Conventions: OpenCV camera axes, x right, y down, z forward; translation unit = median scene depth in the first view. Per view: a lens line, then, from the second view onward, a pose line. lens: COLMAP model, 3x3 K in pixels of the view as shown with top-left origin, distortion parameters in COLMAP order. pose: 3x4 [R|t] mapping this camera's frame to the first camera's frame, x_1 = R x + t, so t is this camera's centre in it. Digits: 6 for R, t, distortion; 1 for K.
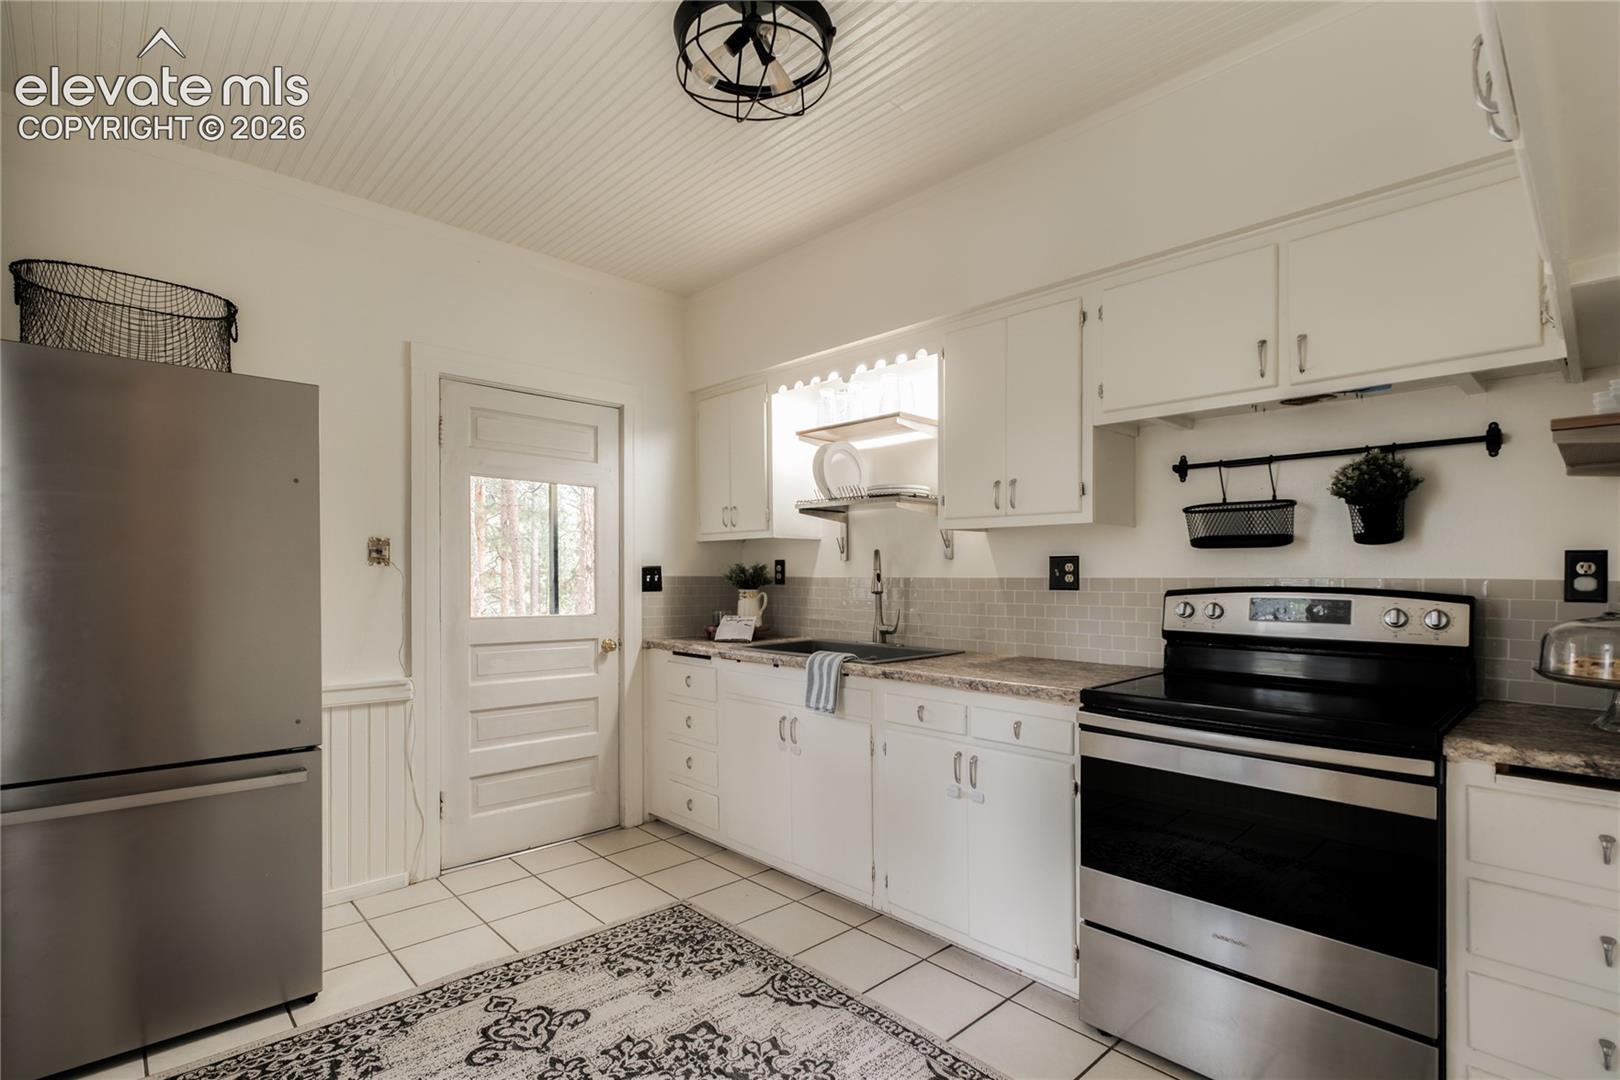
lens RADIAL K [[768.3, 0, 813.1], [0, 768.3, 574.3], [0, 0, 1]] dist [-0.002731, -0.000370]
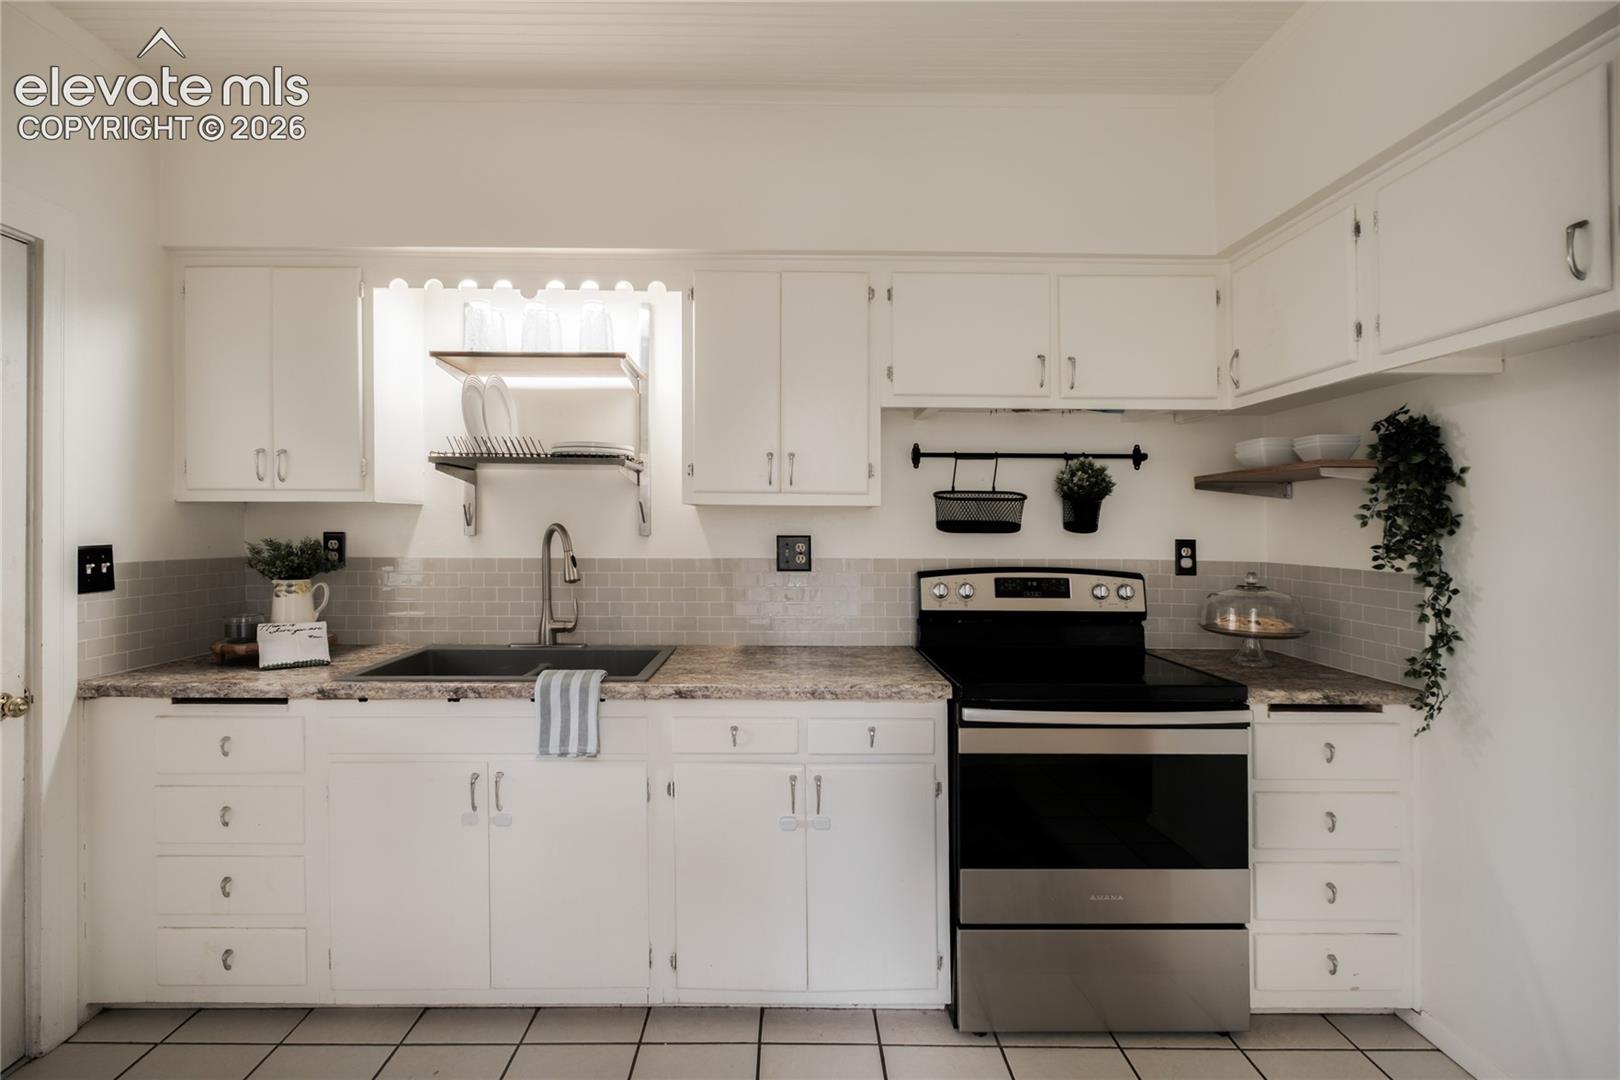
lens RADIAL K [[755.8, 0, 788.8], [0, 755.8, 516.1], [0, 0, 1]] dist [0.000822, 0.000455]
pose [[0.687021, 0.012517, 0.726530, -0.355475], [-0.002781, 0.999890, -0.014597, -0.034248], [-0.726632, 0.008008, 0.686980, 0.365281]]
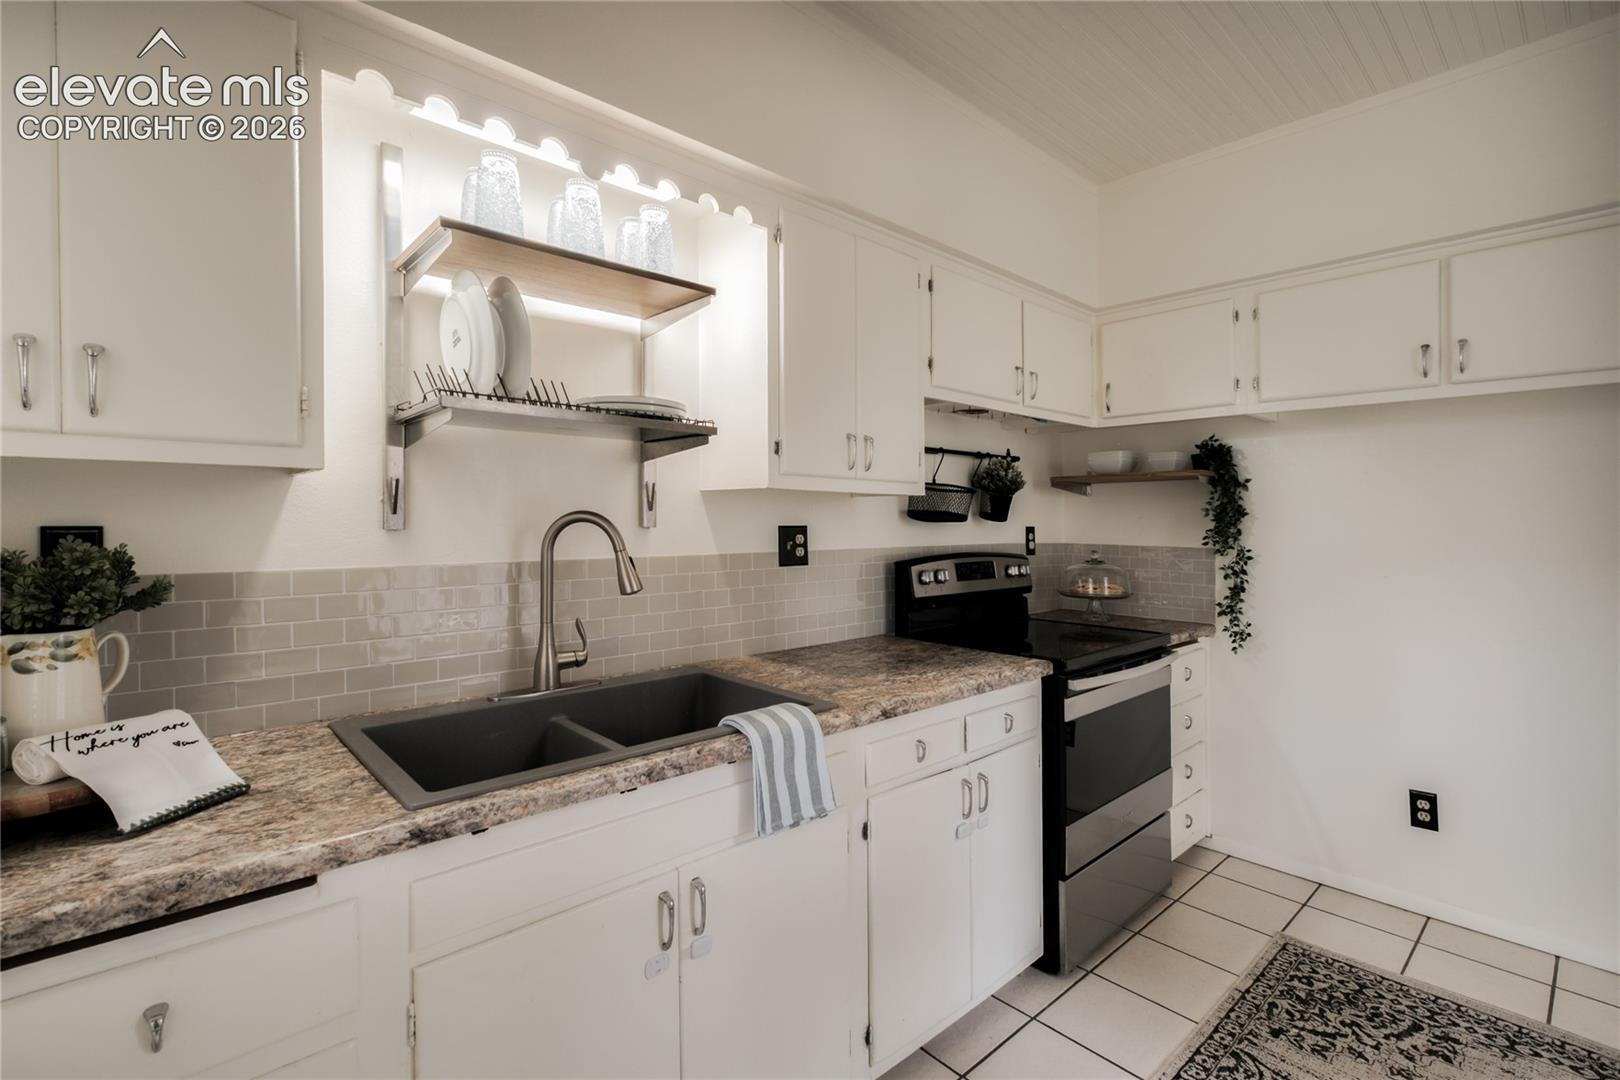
lens RADIAL K [[739.5, 0, 806.8], [0, 739.5, 507.8], [0, 0, 1]] dist [0.001797, 0.000197]
pose [[0.017987, 0.013691, 0.999744, -0.496057], [-0.003122, 0.999902, -0.013637, -0.032768], [-0.999833, -0.002876, 0.018028, 0.972249]]
